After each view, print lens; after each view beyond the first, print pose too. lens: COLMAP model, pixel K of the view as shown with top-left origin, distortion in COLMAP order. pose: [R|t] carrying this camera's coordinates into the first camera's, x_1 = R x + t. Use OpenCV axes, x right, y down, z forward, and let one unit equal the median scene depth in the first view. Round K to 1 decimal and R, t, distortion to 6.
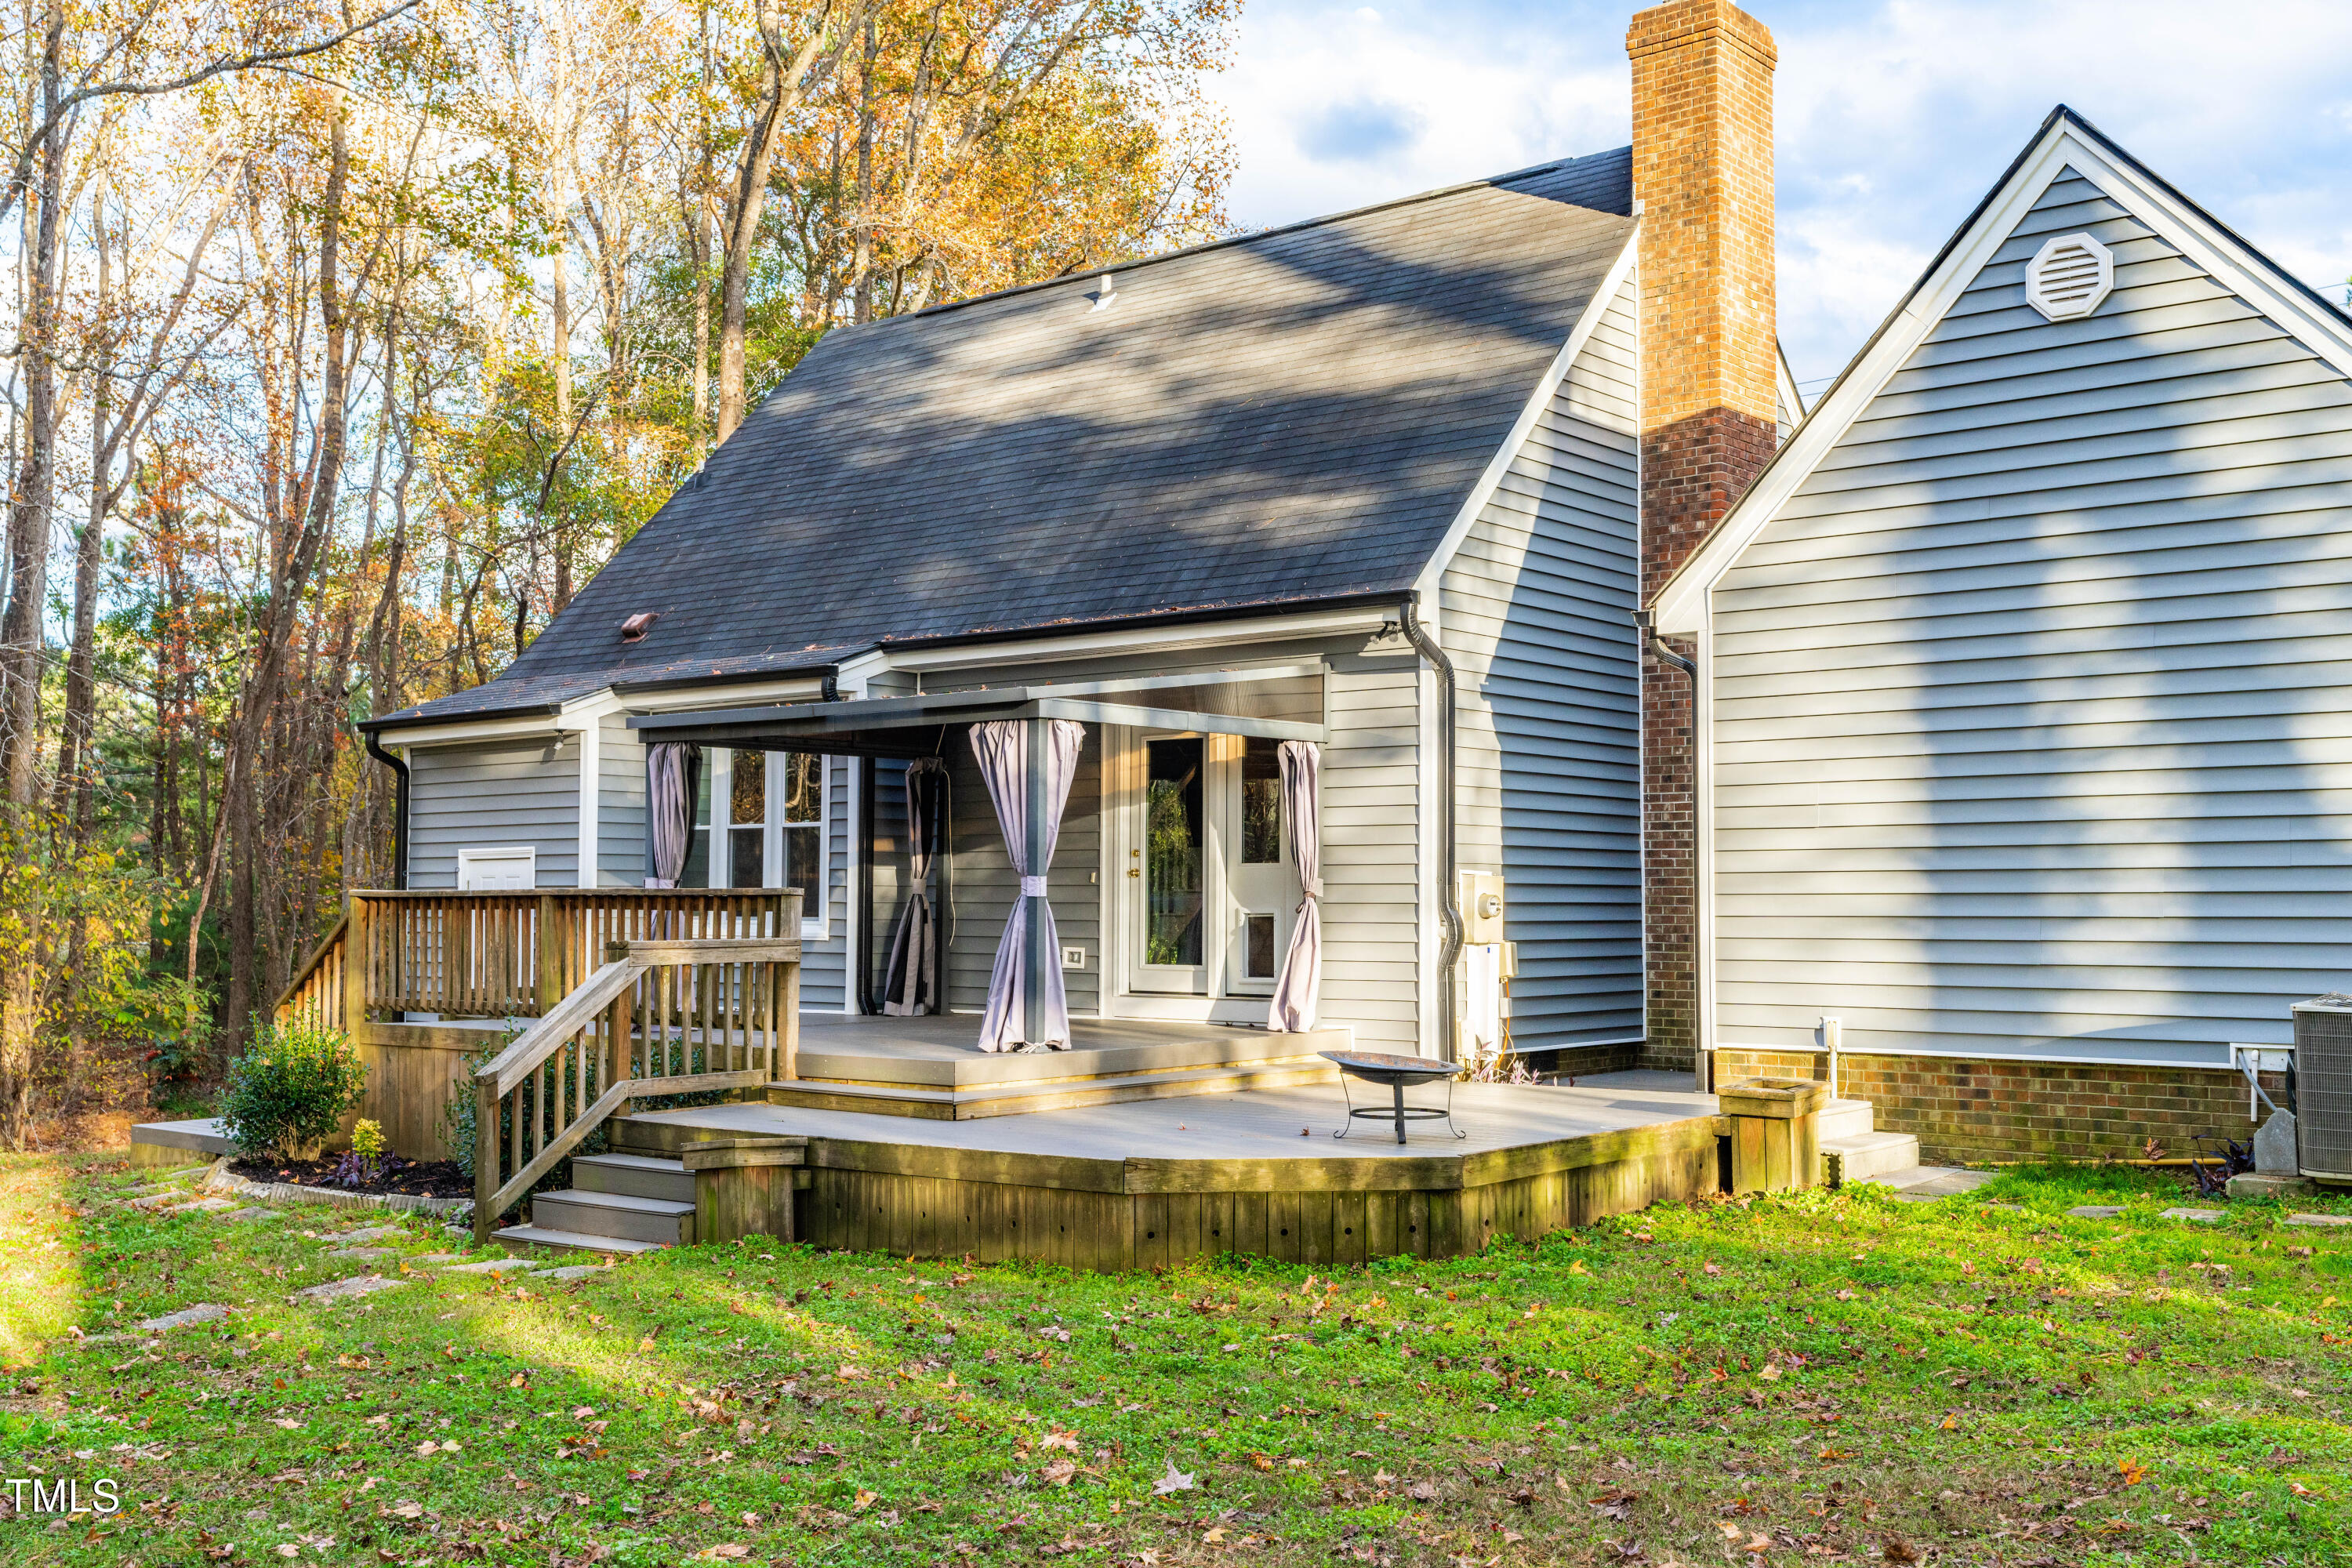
lens RADIAL K [[2307.0, 0, 1173.6], [0, 2307.0, 790.4], [0, 0, 1]] dist [0.059393, -0.009632]
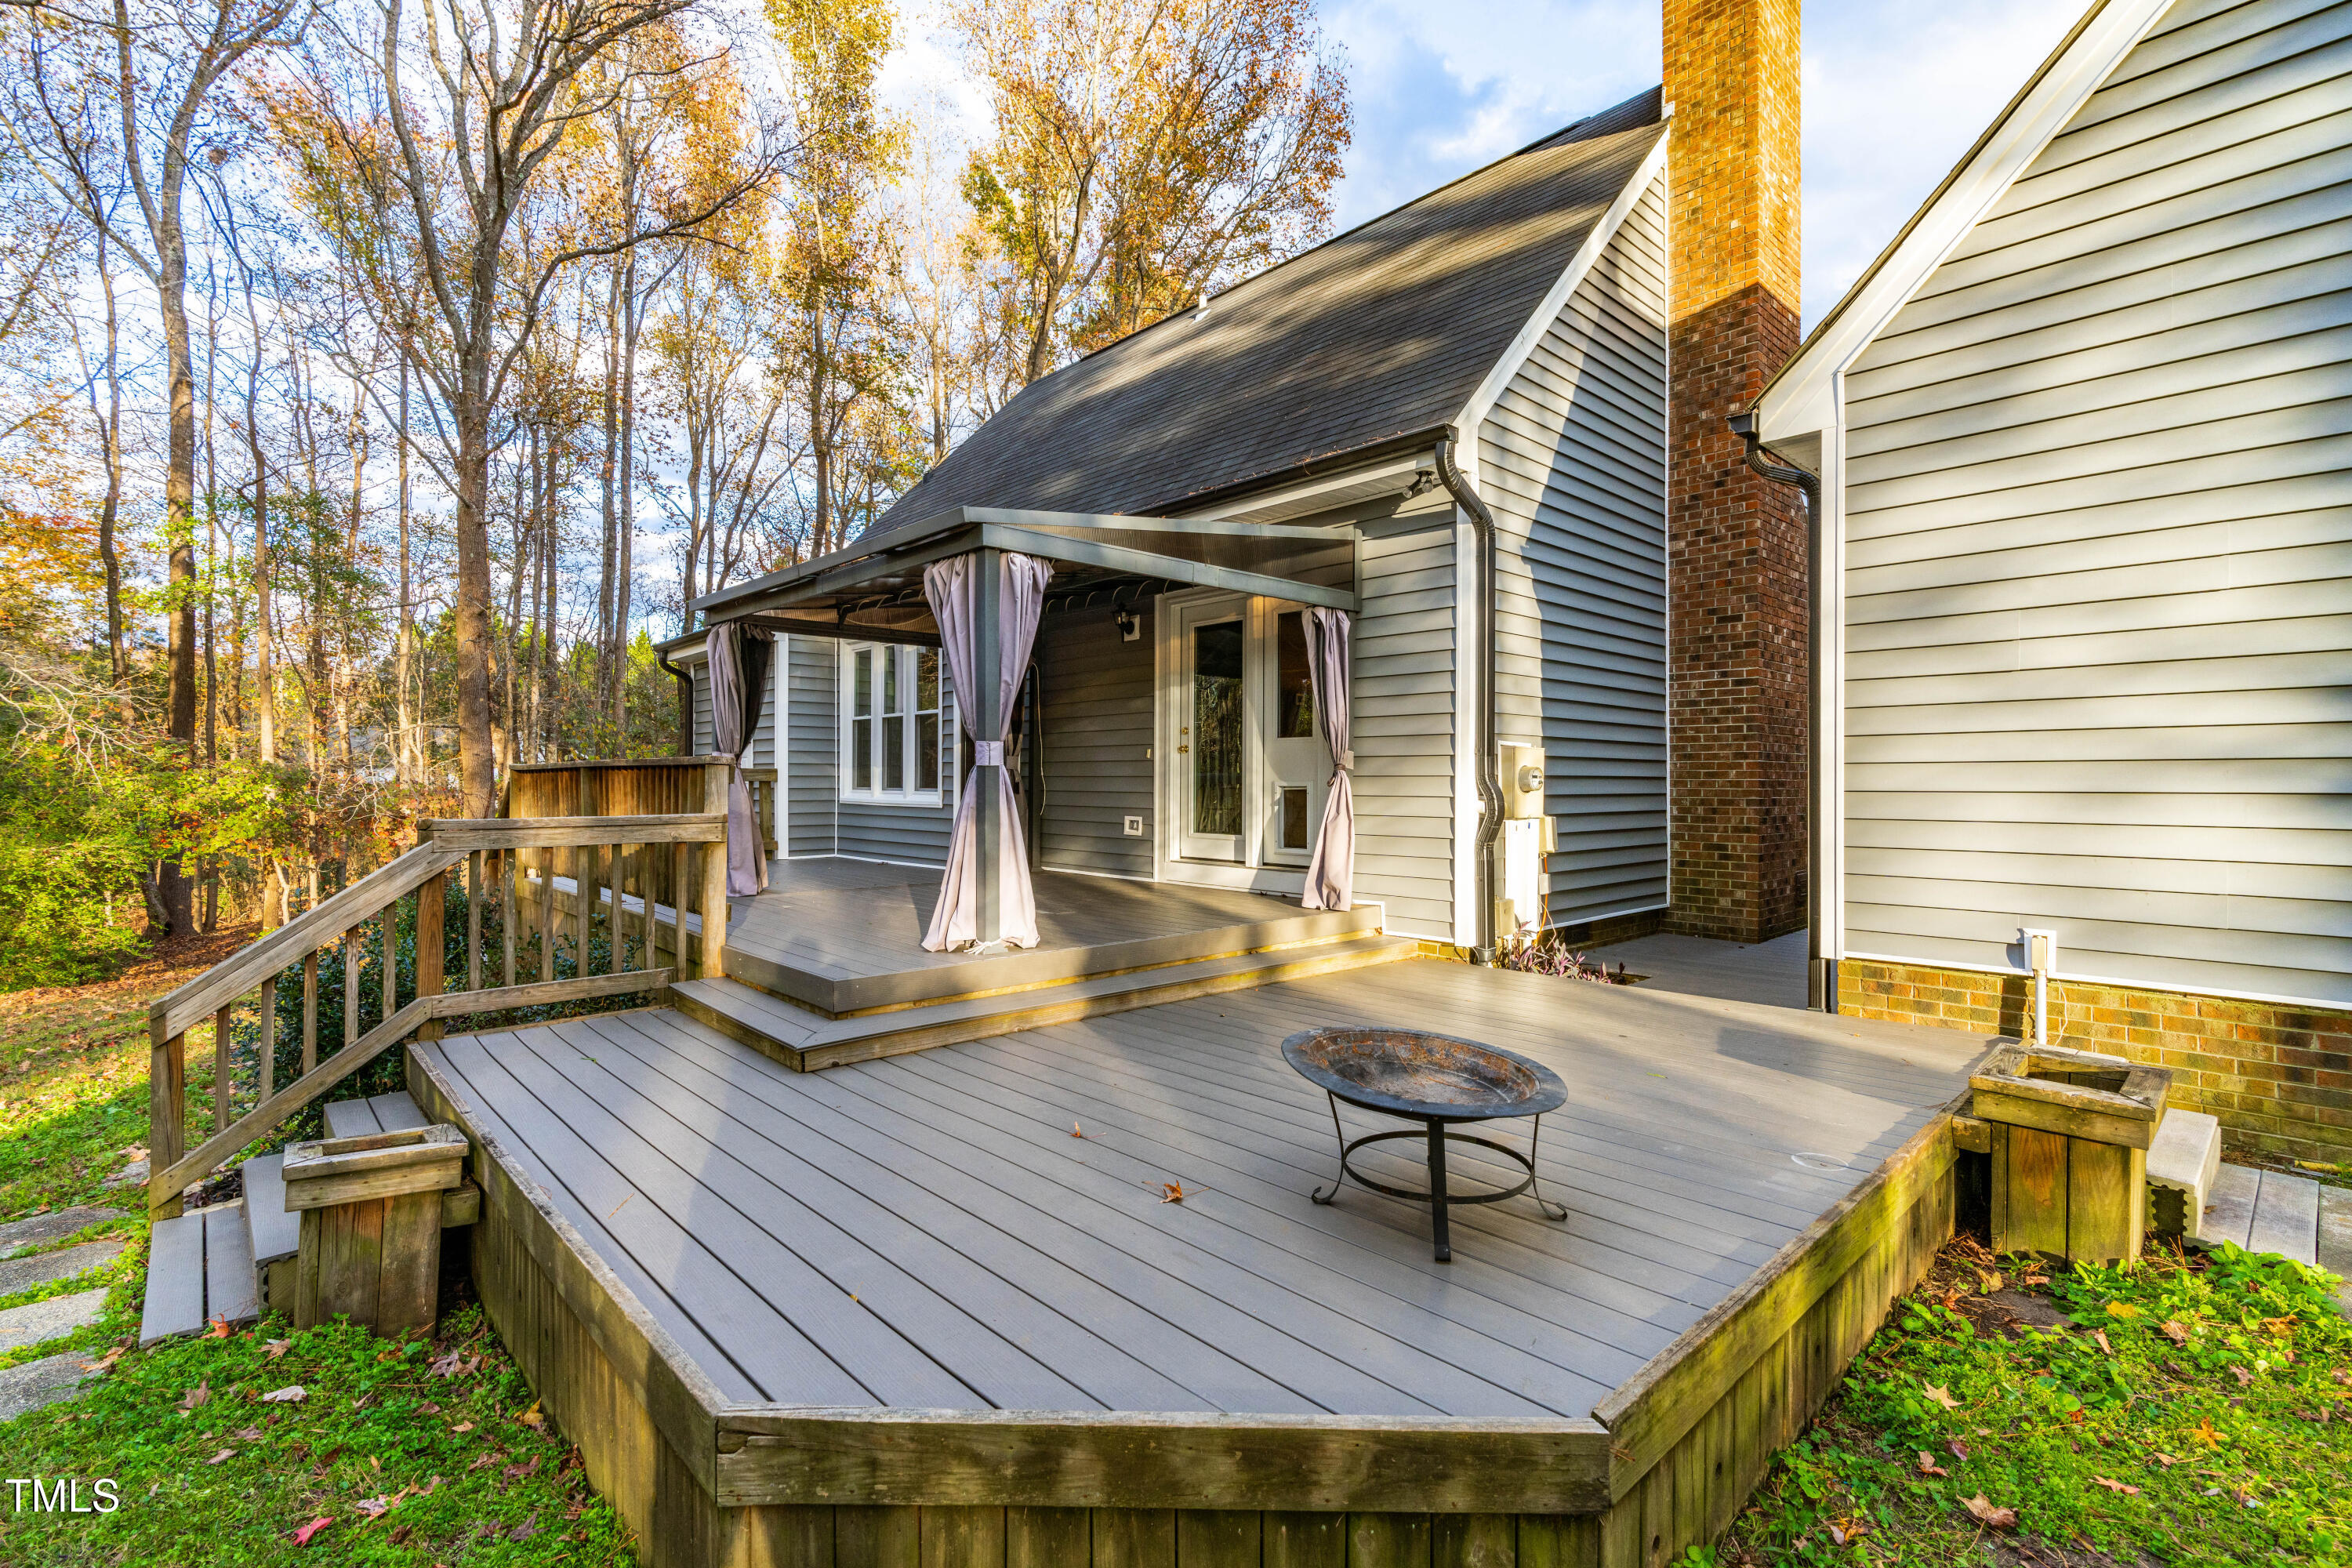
lens RADIAL K [[1063.1, 0, 1179.8], [0, 1063.1, 769.1], [0, 0, 1]] dist [-0.001692, -0.000225]
pose [[0.991174, 0.000095, -0.132565, 0.049549], [0.004898, 0.999291, 0.037338, 0.027501], [0.132475, -0.037657, 0.990471, 0.521856]]
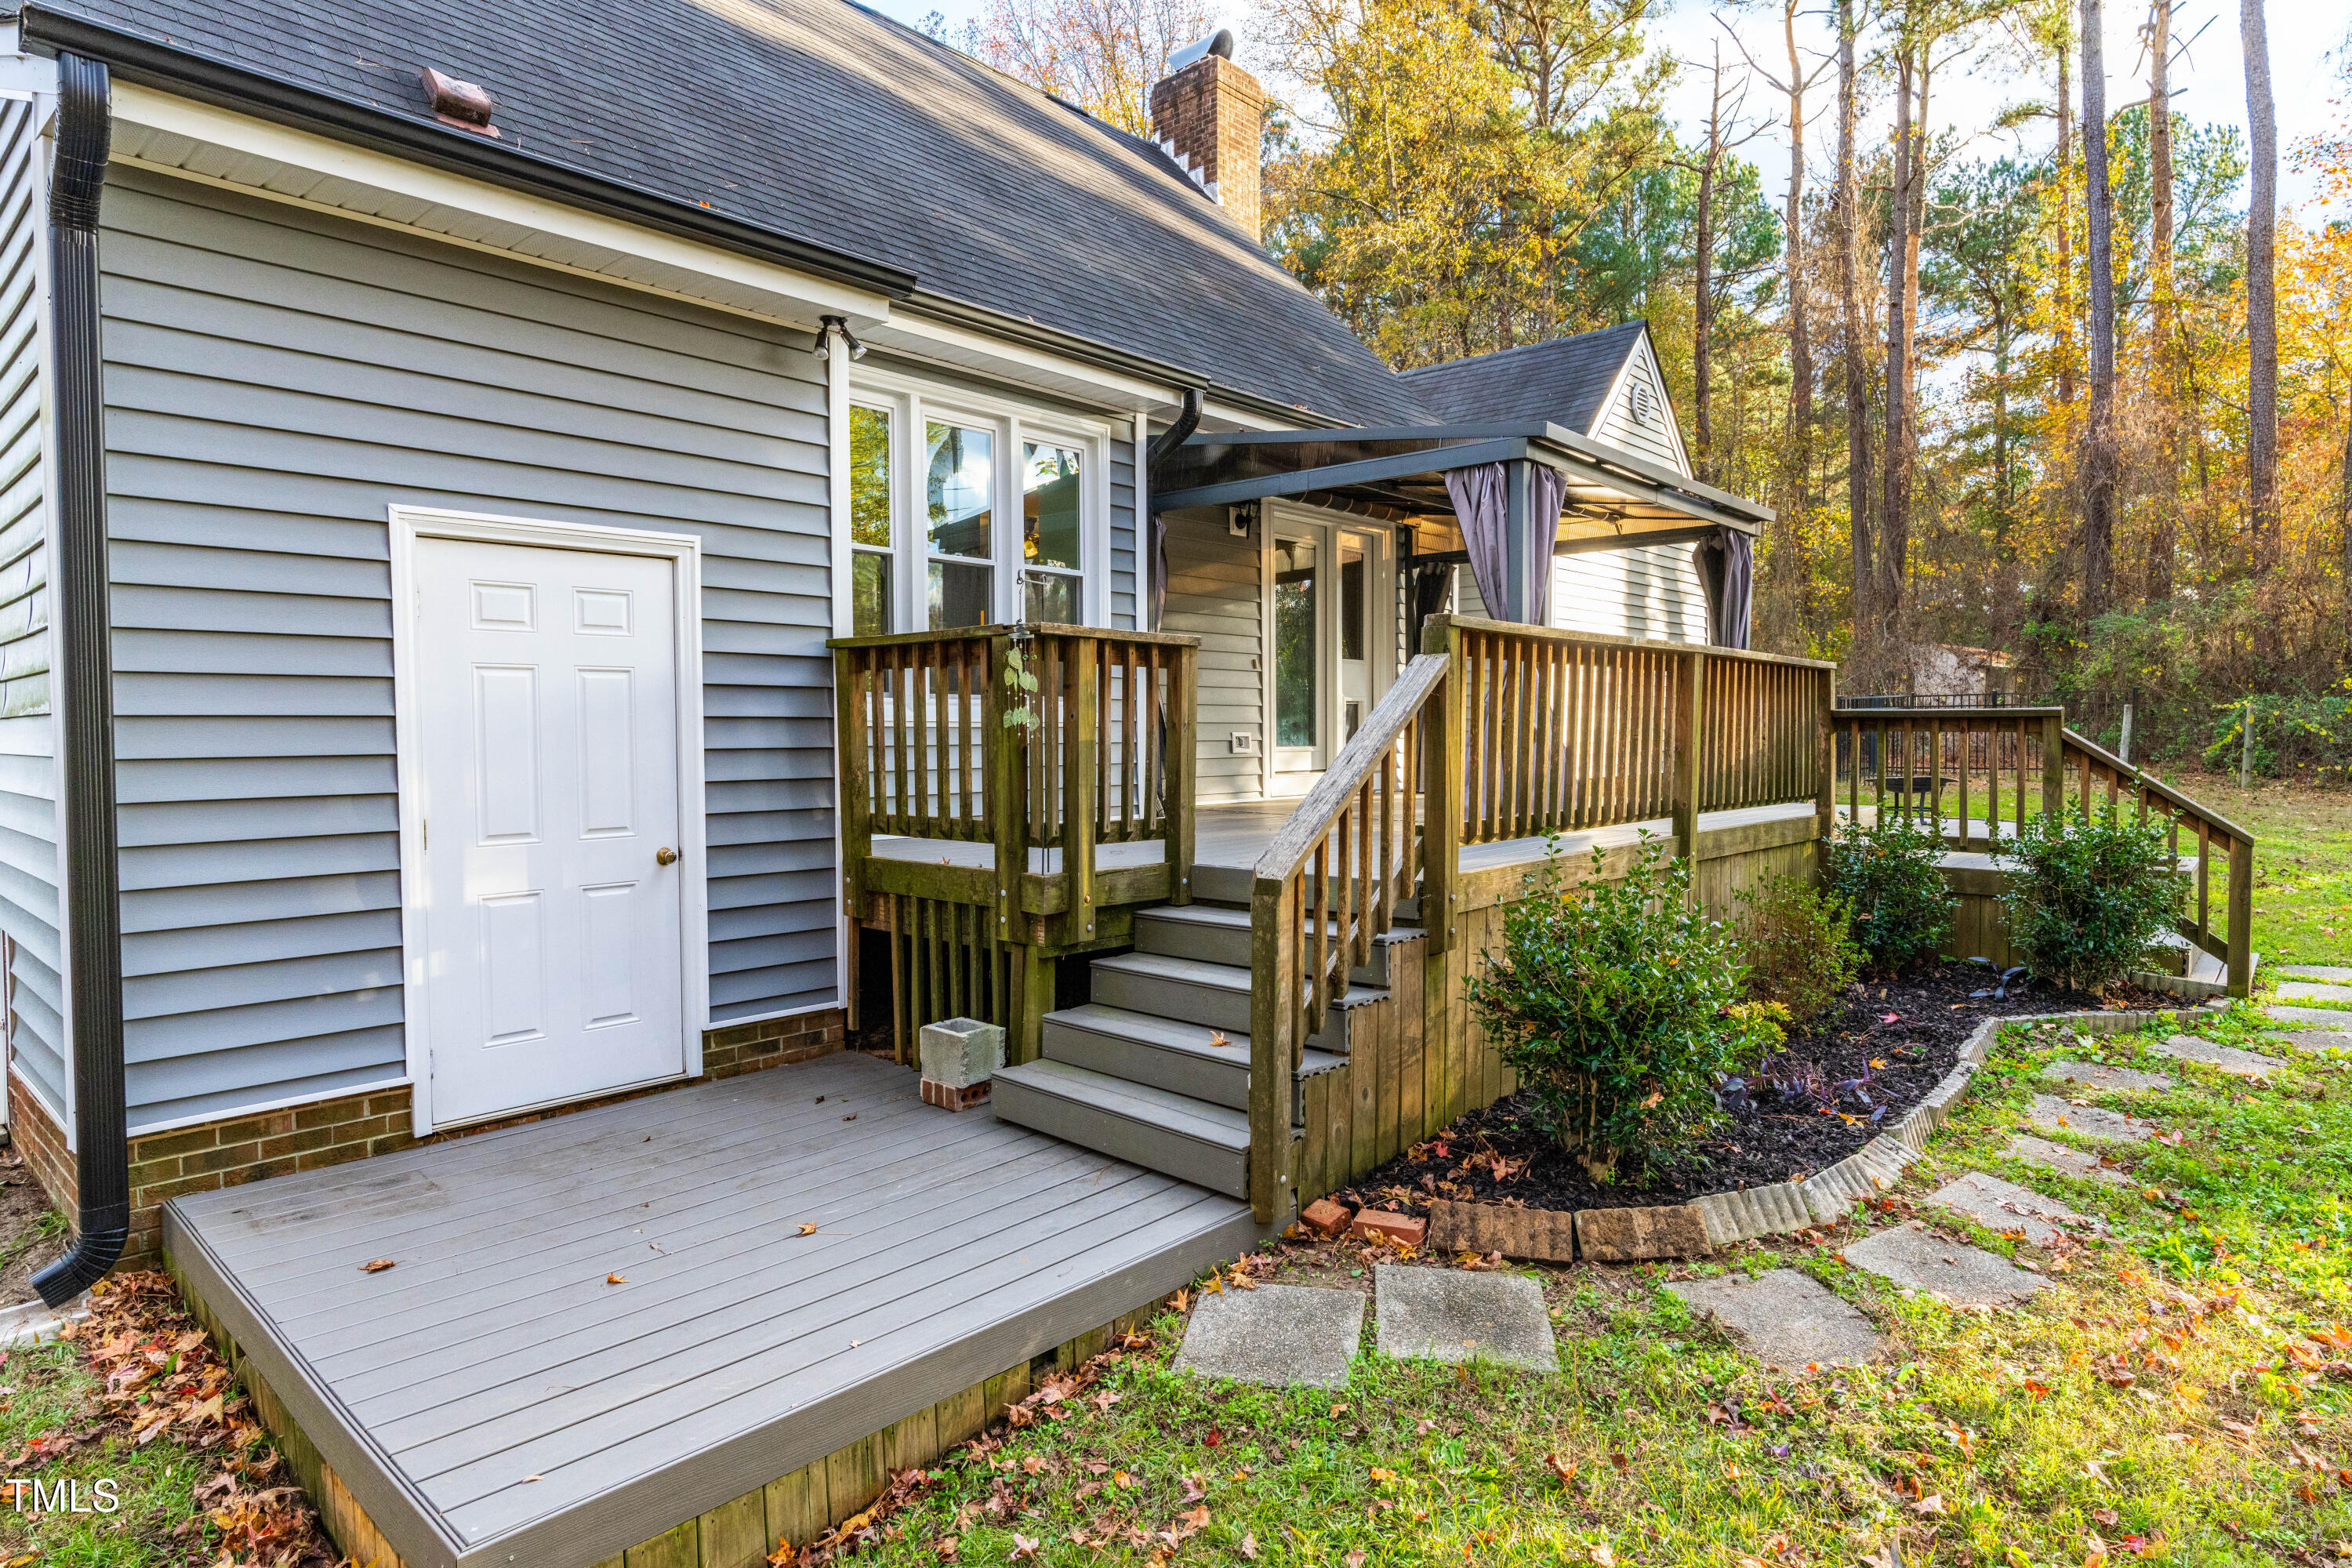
lens RADIAL K [[1296.2, 0, 1176.7], [0, 1296.2, 787.8], [0, 0, 1]] dist [-0.000152, -0.000024]
pose [[0.054546, -0.048628, 0.997326, -0.647223], [-0.051979, 0.997321, 0.051471, 0.068745], [-0.997157, -0.054648, 0.051872, 1.032841]]
